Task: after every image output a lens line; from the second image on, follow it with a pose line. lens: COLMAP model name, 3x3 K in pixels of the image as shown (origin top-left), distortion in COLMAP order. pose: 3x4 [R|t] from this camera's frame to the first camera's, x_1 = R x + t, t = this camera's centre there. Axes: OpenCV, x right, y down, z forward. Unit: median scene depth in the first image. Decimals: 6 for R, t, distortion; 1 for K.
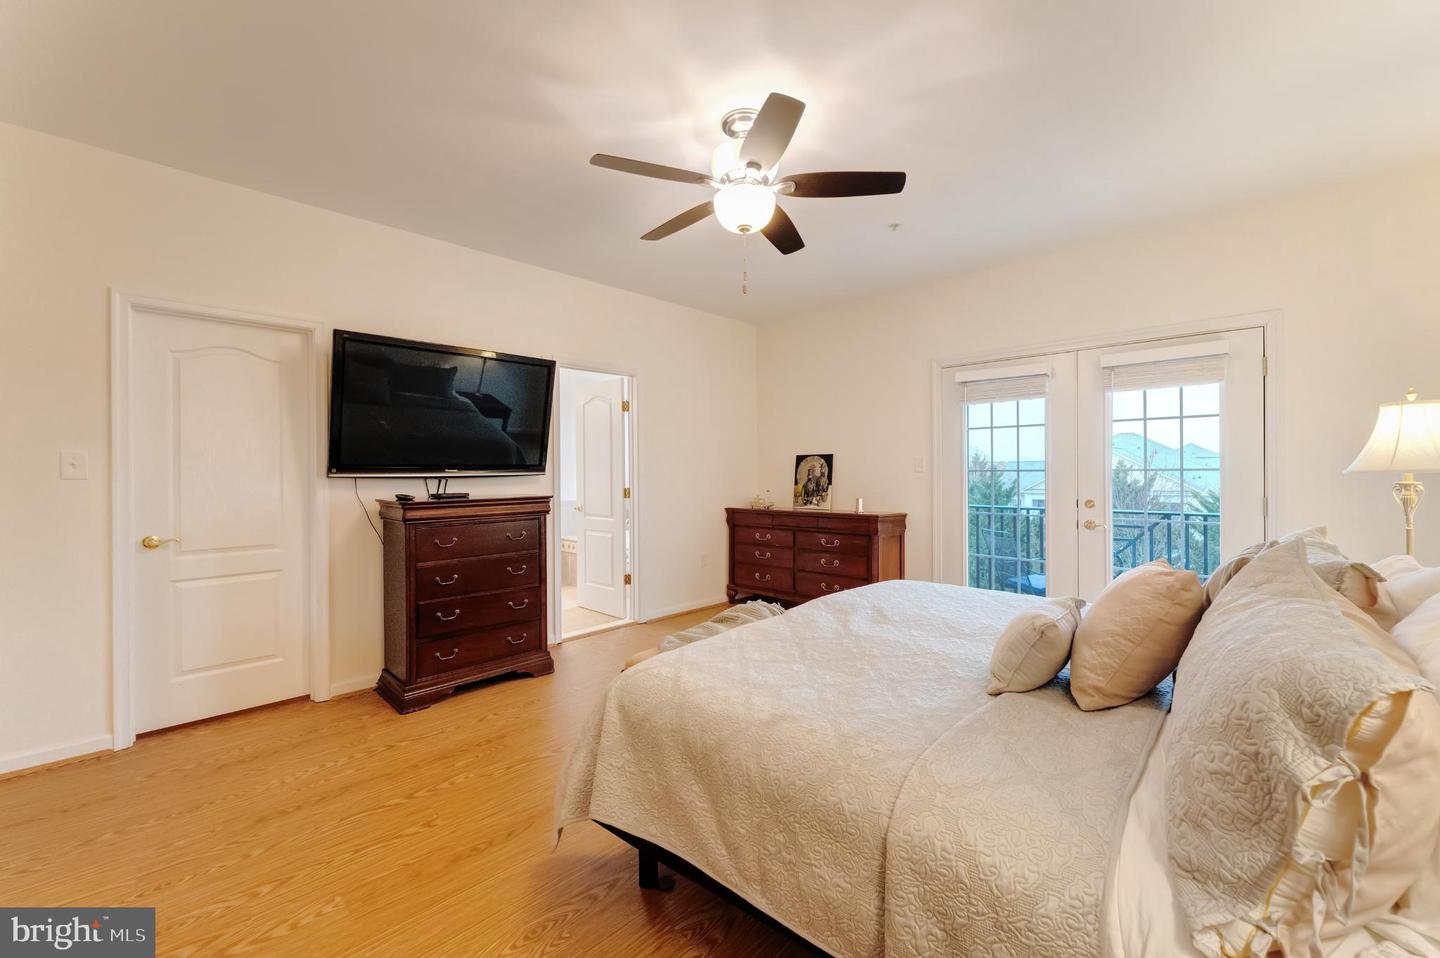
lens RADIAL K [[585.4, 0, 712.9], [0, 585.4, 477.9], [0, 0, 1]] dist [0.002849, 0.000115]
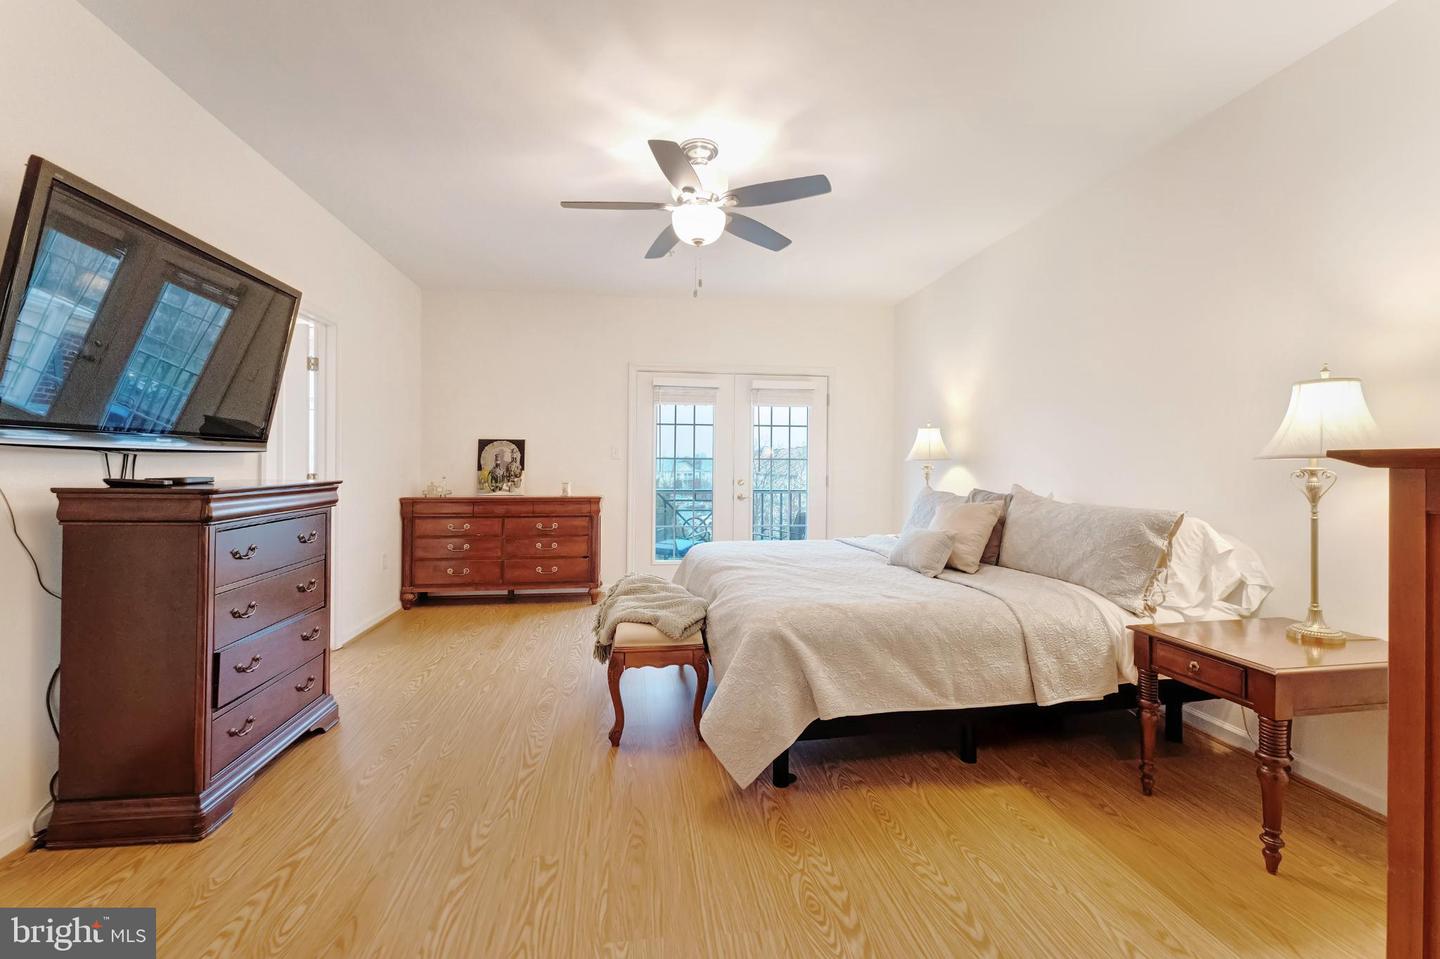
lens RADIAL K [[591.9, 0, 720.9], [0, 591.9, 472.7], [0, 0, 1]] dist [0.004555, 0.000282]
pose [[0.612452, -0.000897, 0.790507, -0.449374], [-0.002133, 0.999994, 0.002787, 0.014106], [-0.790505, -0.003392, 0.612446, 0.131955]]
